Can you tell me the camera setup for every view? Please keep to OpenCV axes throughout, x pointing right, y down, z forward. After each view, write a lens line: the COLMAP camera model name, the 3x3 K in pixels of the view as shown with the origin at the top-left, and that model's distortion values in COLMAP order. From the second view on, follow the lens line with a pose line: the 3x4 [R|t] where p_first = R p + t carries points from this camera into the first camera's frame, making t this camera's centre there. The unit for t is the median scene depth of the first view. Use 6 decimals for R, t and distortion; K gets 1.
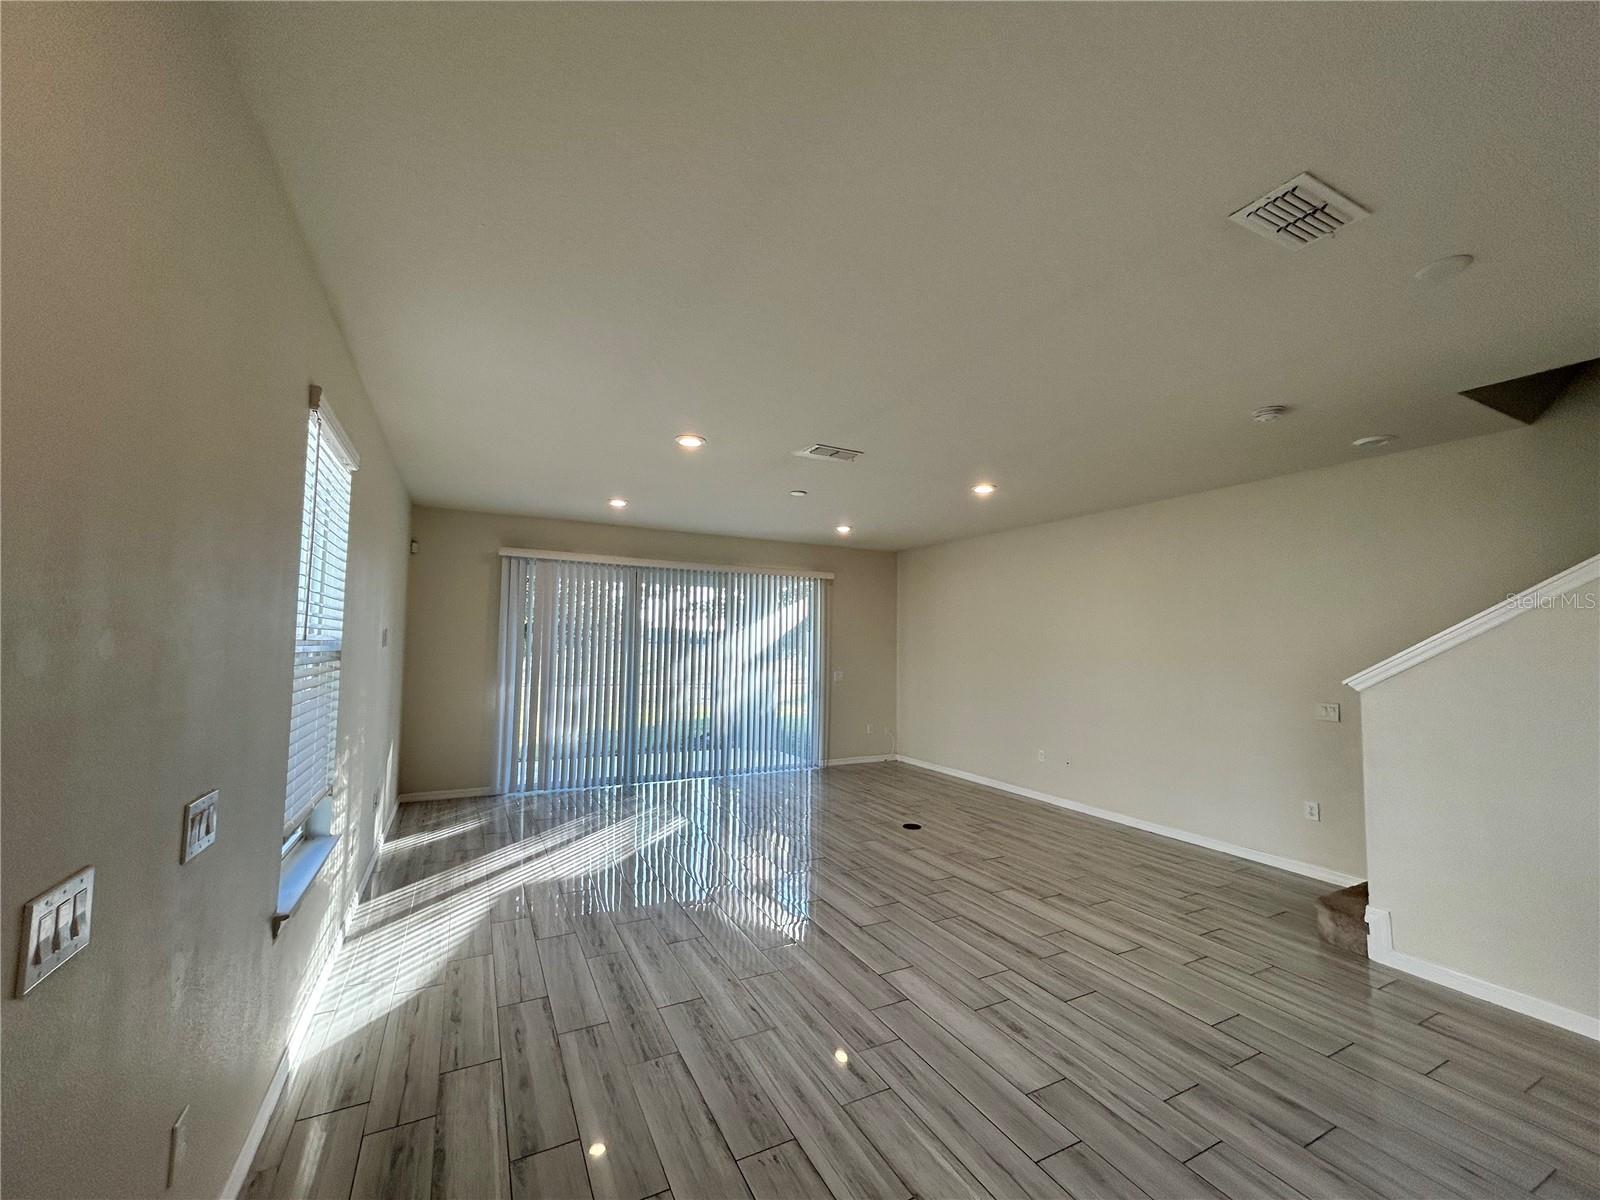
lens RADIAL K [[647.5, 0, 798.7], [0, 647.5, 599.5], [0, 0, 1]] dist [-0.001782, -0.000140]
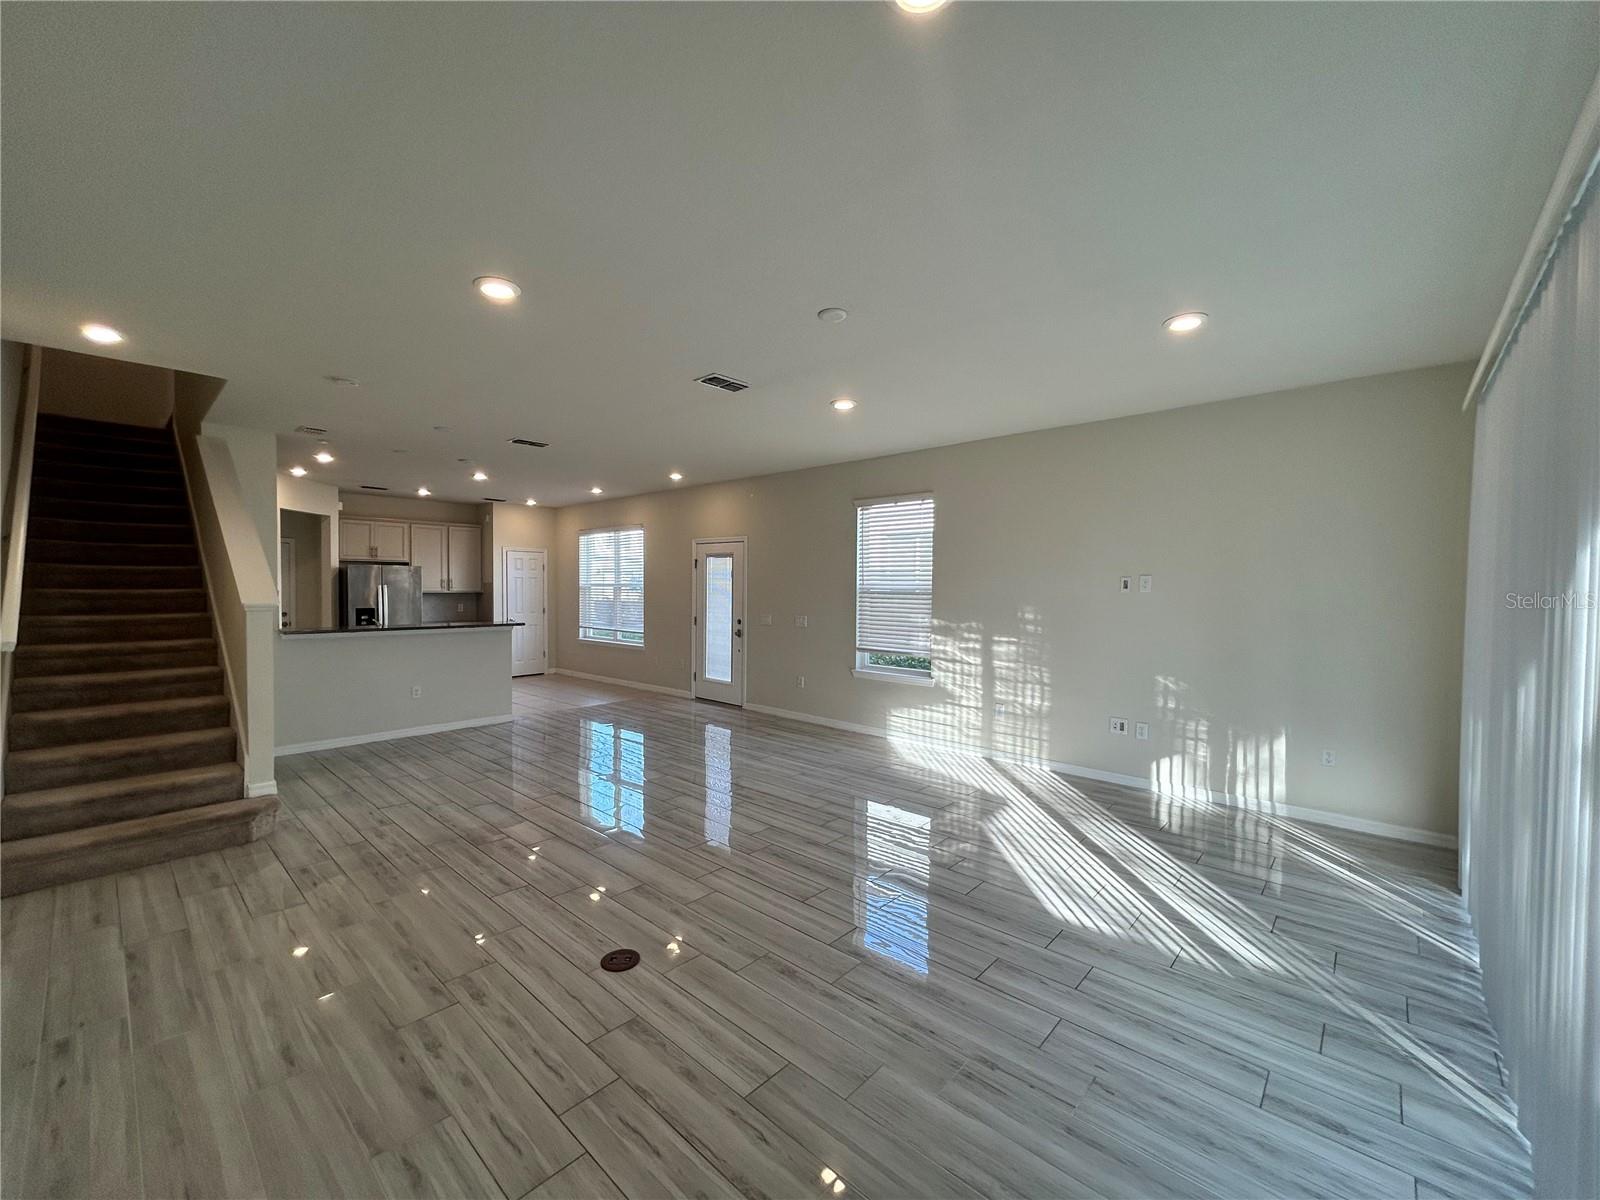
lens RADIAL K [[647.5, 0, 800.2], [0, 647.5, 599.2], [0, 0, 1]] dist [-0.001782, -0.000140]
pose [[-0.935755, -0.007522, -0.352571, 0.269181], [0.009791, 0.998833, -0.047296, 0.135400], [0.352515, -0.047710, -0.934589, 1.828547]]
